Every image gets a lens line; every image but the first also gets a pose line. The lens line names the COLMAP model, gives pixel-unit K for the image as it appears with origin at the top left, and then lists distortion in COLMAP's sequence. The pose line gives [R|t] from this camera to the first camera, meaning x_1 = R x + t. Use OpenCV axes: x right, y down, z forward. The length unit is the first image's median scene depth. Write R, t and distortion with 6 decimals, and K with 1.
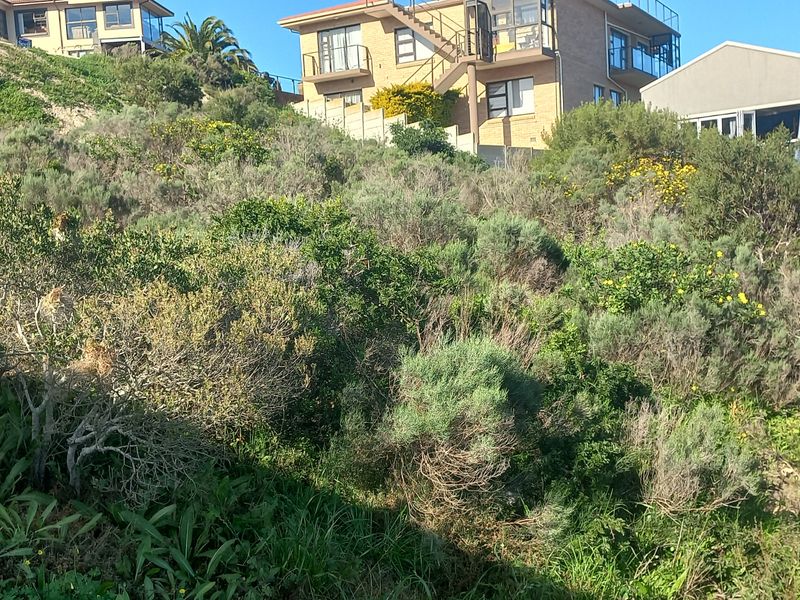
lens RADIAL K [[933.0, 0, 394.5], [0, 933.0, 305.2], [0, 0, 1]] dist [0.017076, 0.000000]
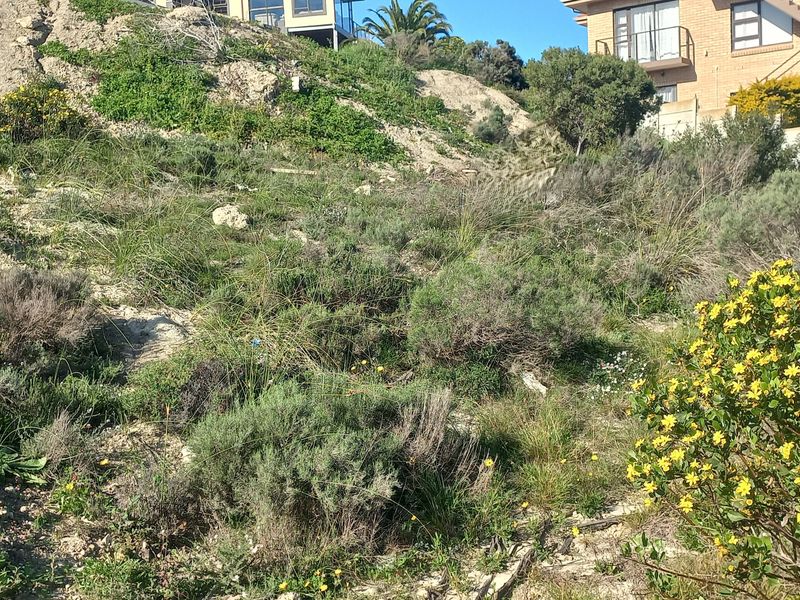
lens RADIAL K [[933.0, 0, 399.3], [0, 933.0, 296.2], [0, 0, 1]] dist [0.017076, 0.000000]
pose [[0.995383, 0.009045, -0.095554, -0.187068], [-0.008646, 0.999952, 0.004586, -0.061509], [0.095590, -0.003738, 0.995414, 0.222365]]
